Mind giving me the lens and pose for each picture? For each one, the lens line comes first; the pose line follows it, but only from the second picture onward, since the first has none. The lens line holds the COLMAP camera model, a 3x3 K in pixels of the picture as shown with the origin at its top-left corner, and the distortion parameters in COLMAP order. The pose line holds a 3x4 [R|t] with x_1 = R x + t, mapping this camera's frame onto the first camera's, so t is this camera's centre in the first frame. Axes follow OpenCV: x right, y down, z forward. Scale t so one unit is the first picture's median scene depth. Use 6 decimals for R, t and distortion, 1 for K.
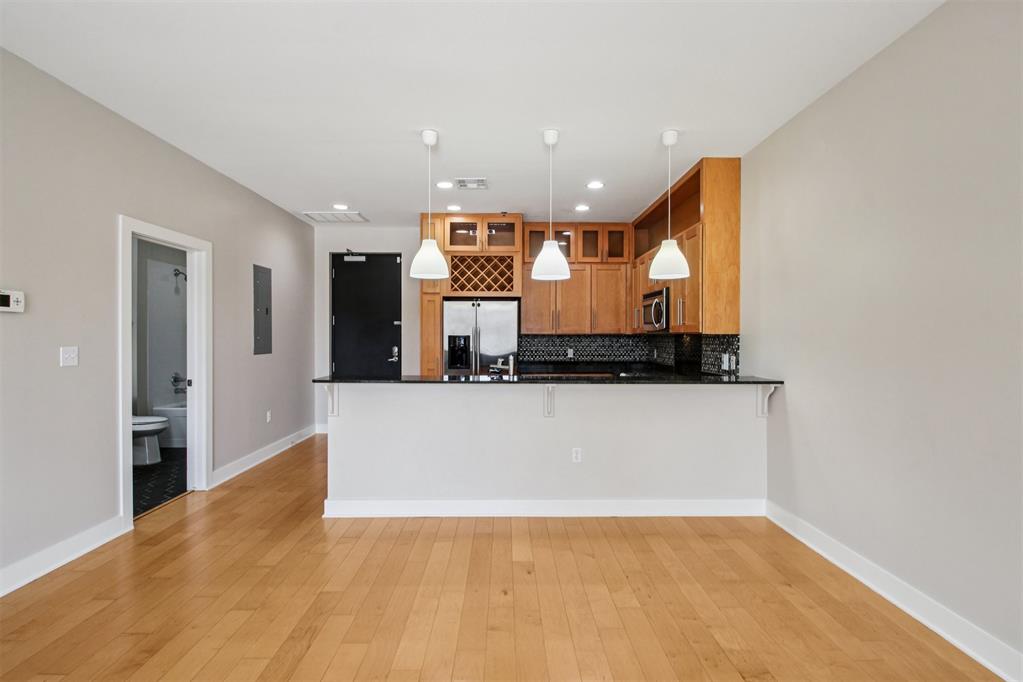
lens RADIAL K [[487.9, 0, 509.9], [0, 487.9, 338.8], [0, 0, 1]] dist [0.002139, -0.008507]
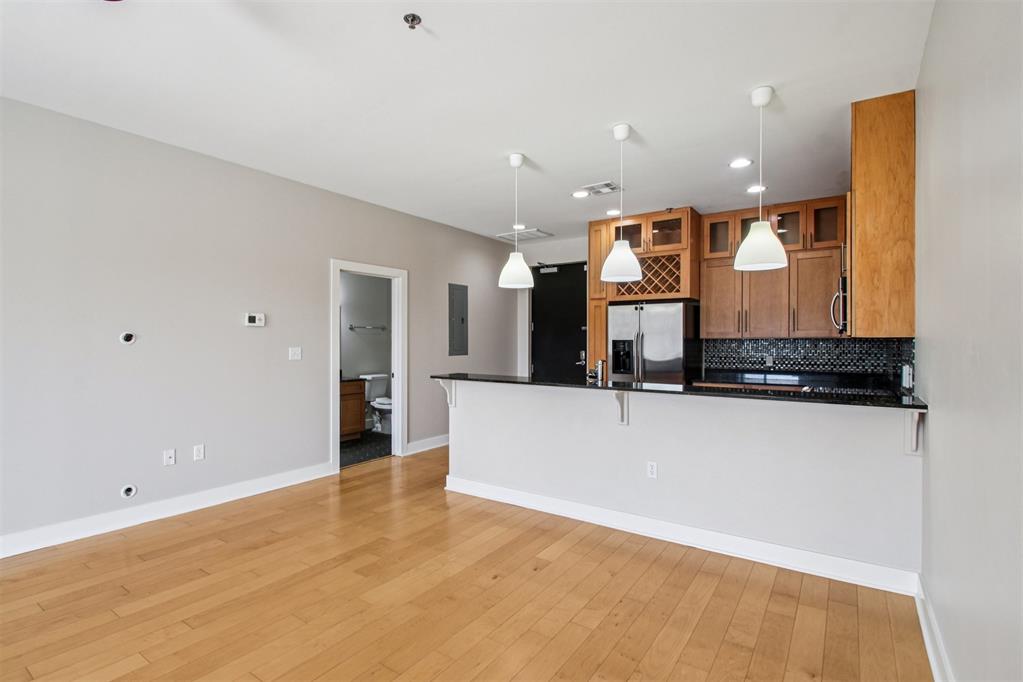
lens RADIAL K [[487.9, 0, 507.7], [0, 487.9, 341.1], [0, 0, 1]] dist [0.002139, -0.008507]
pose [[0.816508, -0.000394, -0.577335, 0.276778], [-0.002685, 0.999986, -0.004479, 0.000640], [0.577329, 0.005207, 0.816495, 0.056724]]
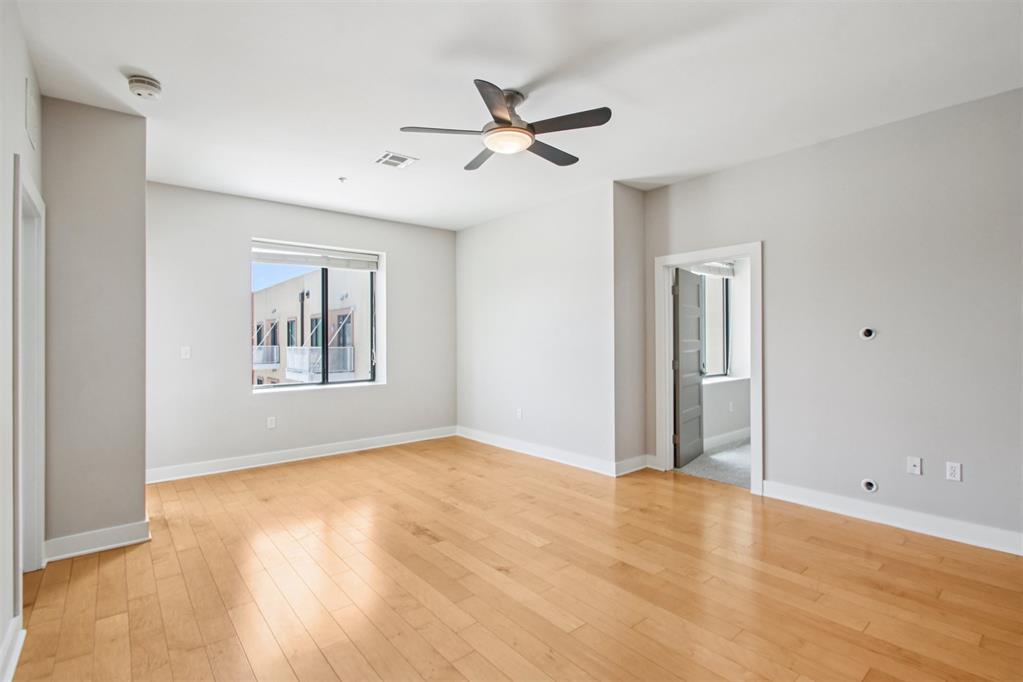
lens RADIAL K [[487.9, 0, 508.5], [0, 487.9, 337.3], [0, 0, 1]] dist [0.002139, -0.008507]
pose [[-0.780462, 0.003097, -0.625195, 0.275483], [0.006295, 0.999976, -0.002904, -0.000776], [0.625171, -0.006202, -0.780463, 0.468441]]
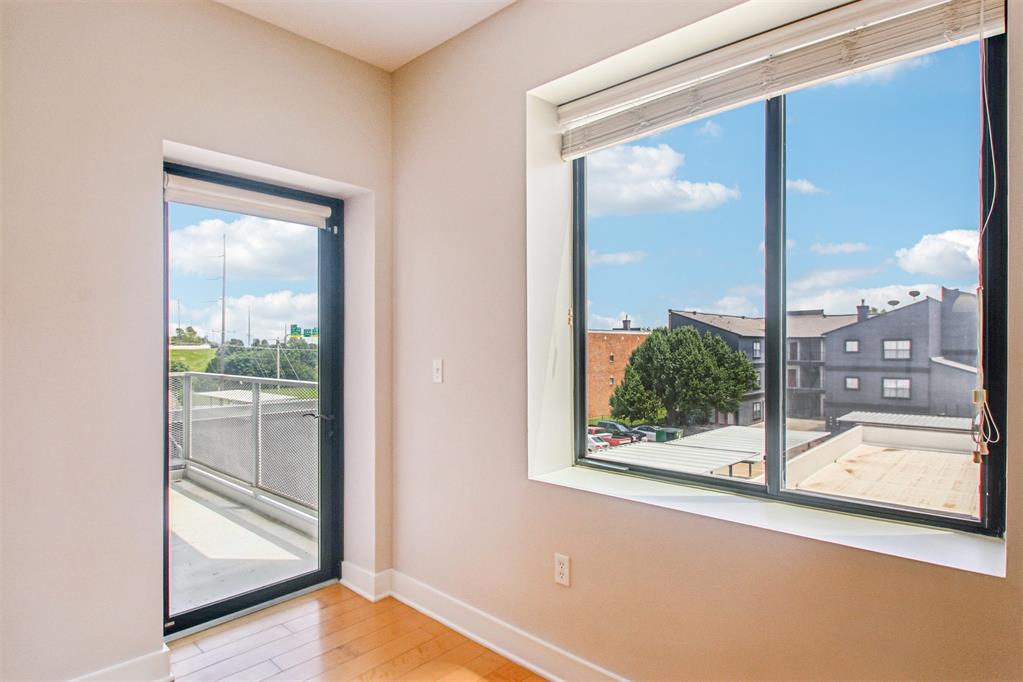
lens RADIAL K [[542.1, 0, 507.9], [0, 542.1, 349.2], [0, 0, 1]] dist [0.008920, -0.002041]
pose [[-0.722955, -0.001704, 0.690893, -0.175285], [0.003164, 0.999978, 0.005776, -0.001865], [-0.690888, 0.006362, -0.722934, -0.214136]]
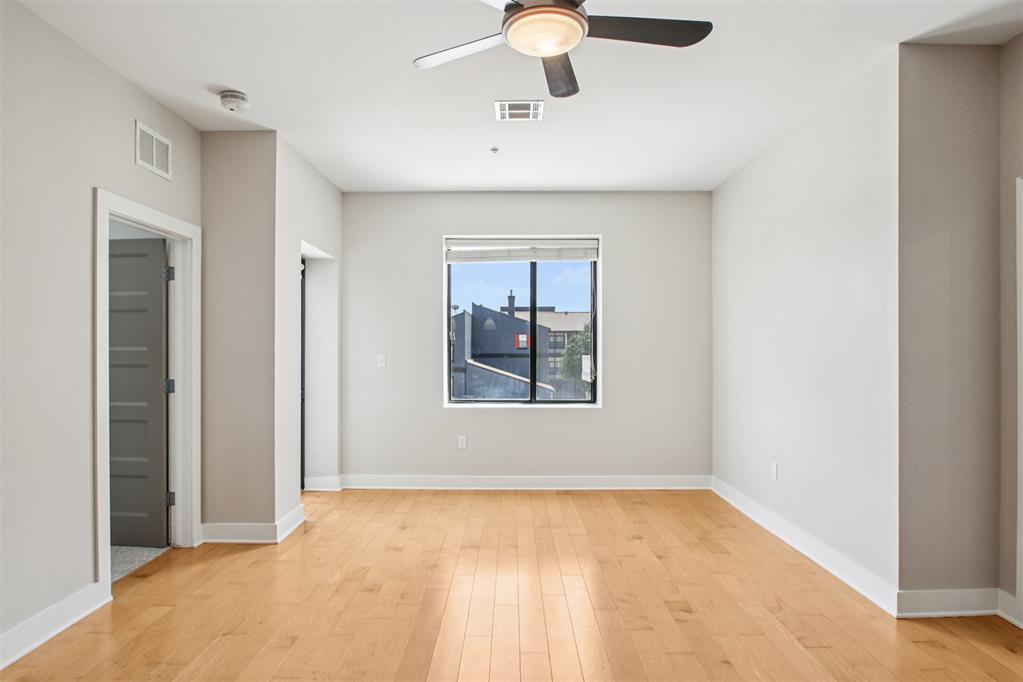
lens RADIAL K [[593.0, 0, 499.5], [0, 593.0, 351.9], [0, 0, 1]] dist [-0.024375, 0.000807]
pose [[-0.999627, -0.000721, 0.027294, -0.032450], [-0.000611, 0.999992, 0.004040, 0.000068], [-0.027297, 0.004022, -0.999619, 0.456459]]
